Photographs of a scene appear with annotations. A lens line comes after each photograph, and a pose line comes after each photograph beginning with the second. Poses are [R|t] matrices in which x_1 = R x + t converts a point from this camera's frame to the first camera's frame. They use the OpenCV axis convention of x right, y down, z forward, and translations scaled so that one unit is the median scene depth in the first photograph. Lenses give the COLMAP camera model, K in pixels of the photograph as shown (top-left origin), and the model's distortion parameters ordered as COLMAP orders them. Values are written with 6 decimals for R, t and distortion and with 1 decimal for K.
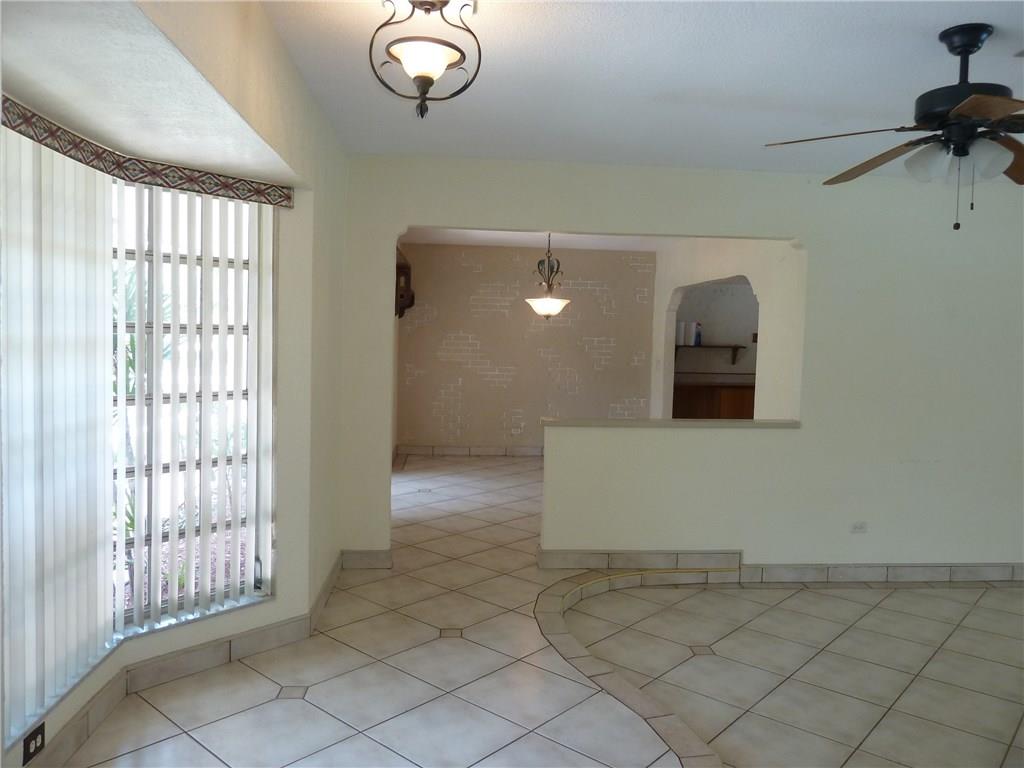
lens RADIAL K [[770.0, 0, 516.6], [0, 770.0, 382.1], [0, 0, 1]] dist [-0.044920, 0.051961]
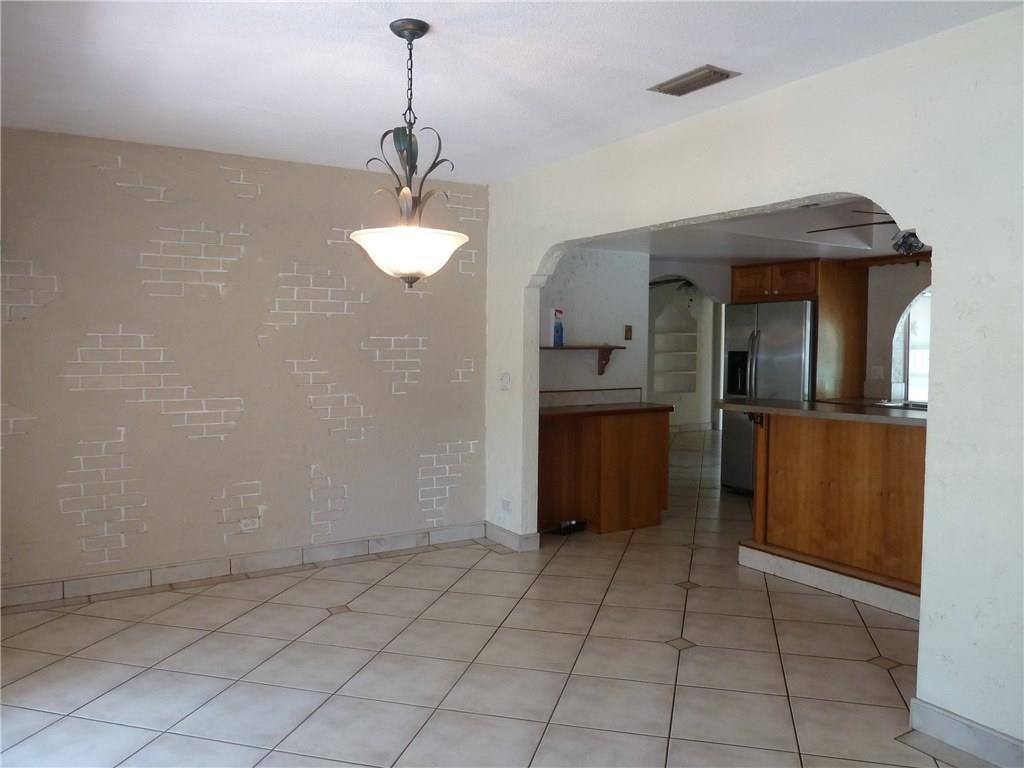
lens RADIAL K [[770.0, 0, 516.6], [0, 770.0, 382.1], [0, 0, 1]] dist [-0.044920, 0.051961]
pose [[0.894033, -0.040356, 0.446180, -0.064607], [0.041088, 0.999123, 0.008038, -0.026077], [-0.446113, 0.011147, 0.894907, 0.476020]]
